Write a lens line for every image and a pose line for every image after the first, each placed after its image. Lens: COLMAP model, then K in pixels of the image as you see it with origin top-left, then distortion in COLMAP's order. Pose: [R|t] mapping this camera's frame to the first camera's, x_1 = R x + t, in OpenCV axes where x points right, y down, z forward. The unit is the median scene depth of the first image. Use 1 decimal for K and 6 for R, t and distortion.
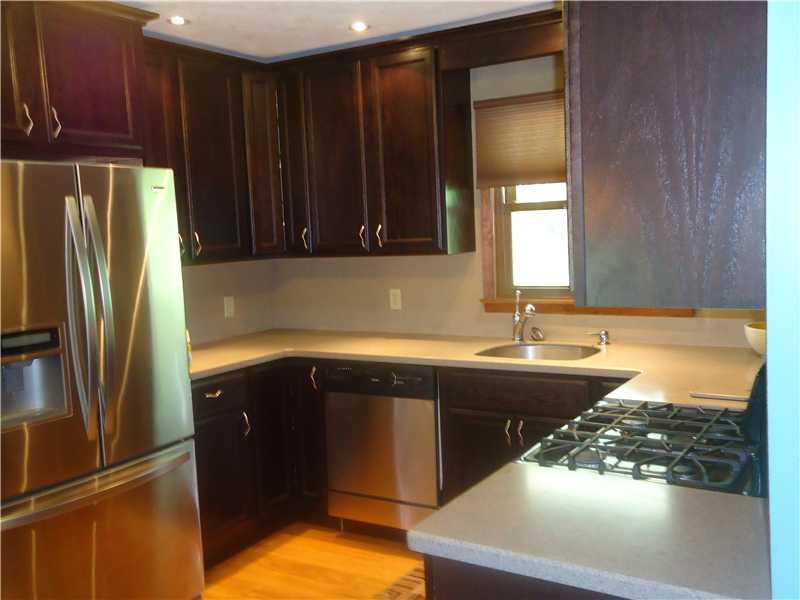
lens RADIAL K [[769.7, 0, 400.0], [0, 769.7, 300.0], [0, 0, 1]] dist [0.084906, -0.000395]
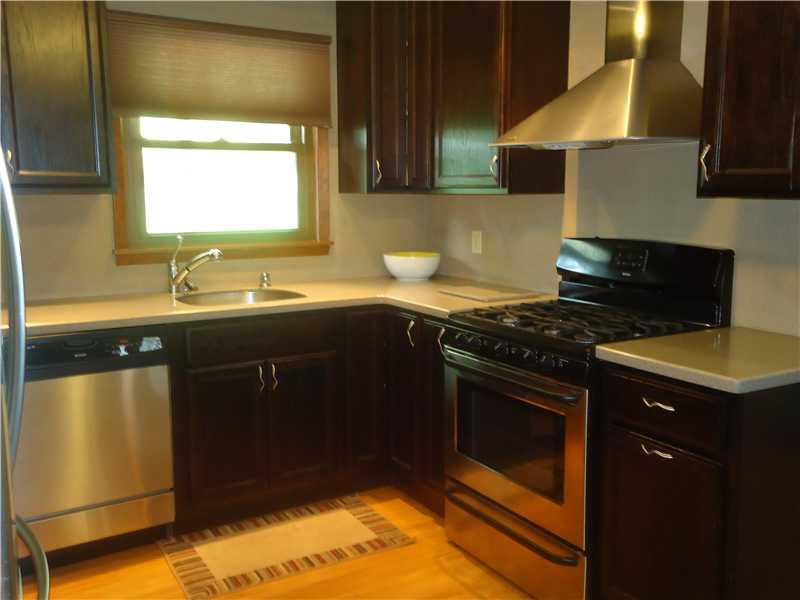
lens RADIAL K [[769.7, 0, 400.0], [0, 769.7, 300.0], [0, 0, 1]] dist [0.084906, -0.000395]
pose [[0.428378, -0.095979, 0.898488, -0.596293], [0.048378, 0.995353, 0.083260, -0.001848], [-0.902304, 0.007801, 0.431031, 0.390239]]
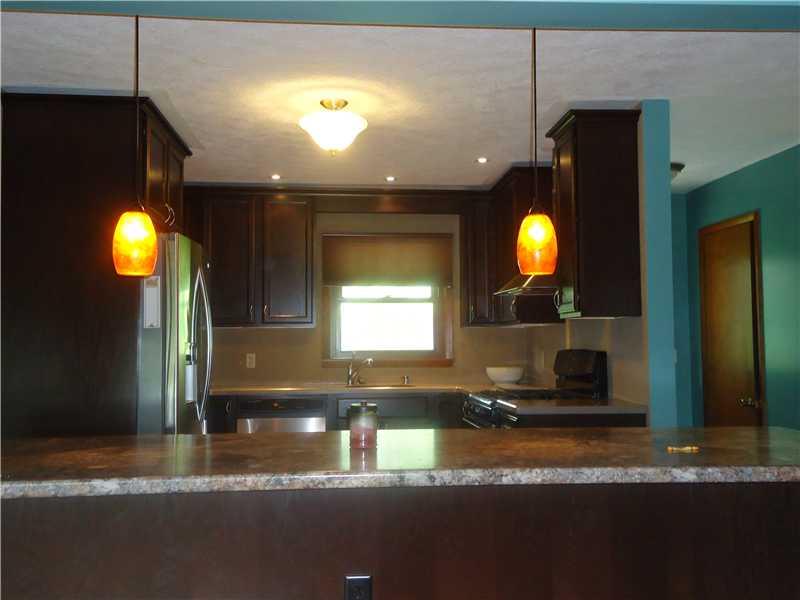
lens RADIAL K [[769.7, 0, 400.0], [0, 769.7, 300.0], [0, 0, 1]] dist [0.084906, -0.000395]
pose [[0.790770, 0.066495, 0.608491, -0.785840], [0.021424, 0.990467, -0.136077, 0.104417], [-0.611738, 0.120642, 0.781807, -0.330123]]
